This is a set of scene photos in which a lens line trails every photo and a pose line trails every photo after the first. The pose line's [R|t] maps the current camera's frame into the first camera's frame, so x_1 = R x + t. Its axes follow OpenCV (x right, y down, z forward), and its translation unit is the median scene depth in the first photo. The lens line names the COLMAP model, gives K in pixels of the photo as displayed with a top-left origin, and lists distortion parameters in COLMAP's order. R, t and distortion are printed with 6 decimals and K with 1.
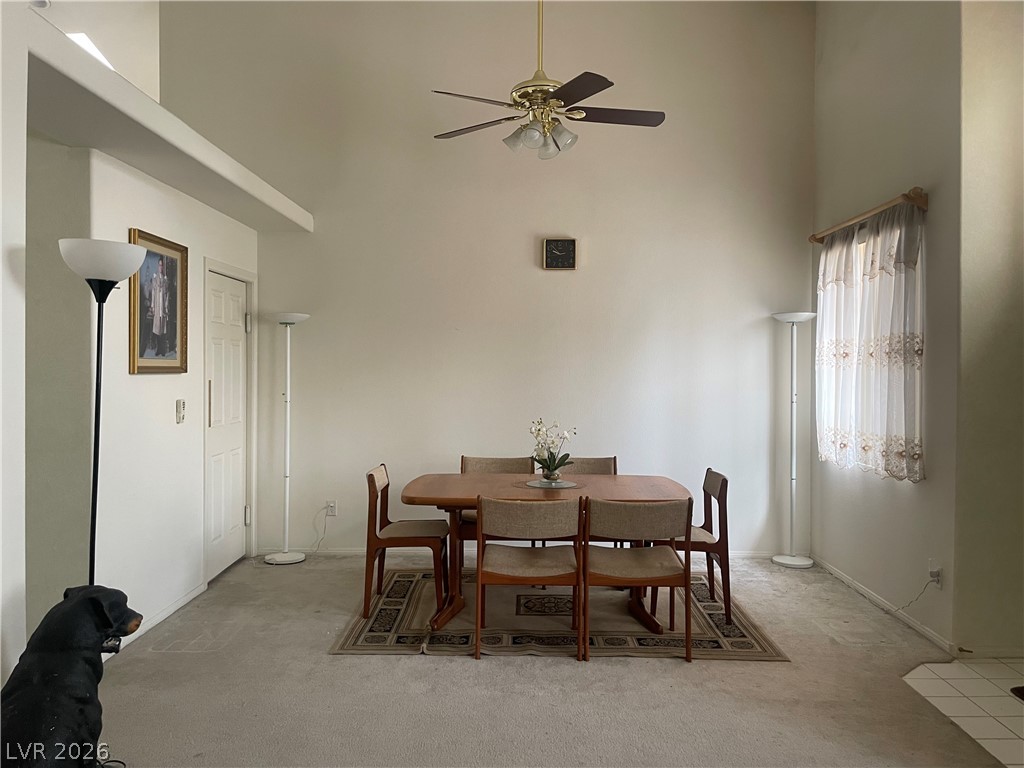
lens RADIAL K [[782.8, 0, 515.2], [0, 782.8, 372.9], [0, 0, 1]] dist [0.093797, -0.132360]
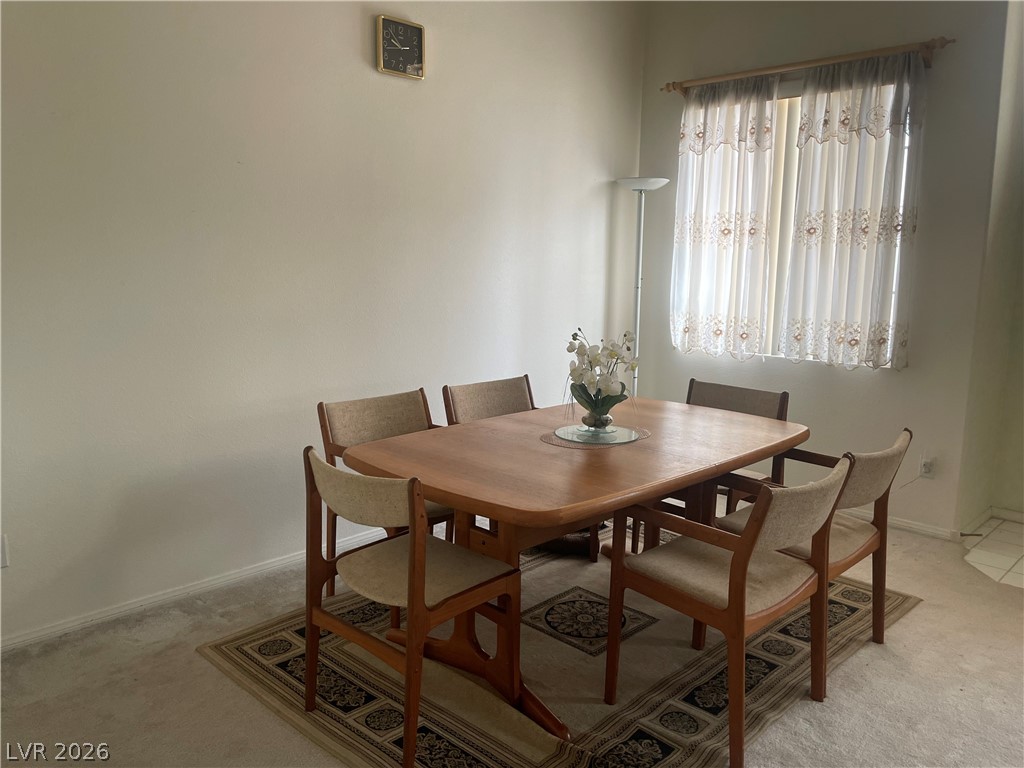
lens RADIAL K [[782.8, 0, 515.2], [0, 782.8, 372.9], [0, 0, 1]] dist [0.093797, -0.132360]
pose [[0.690371, -0.102784, 0.716117, -0.417177], [-0.005786, 0.989040, 0.147534, 0.004872], [-0.723432, -0.105997, 0.682210, 0.608411]]
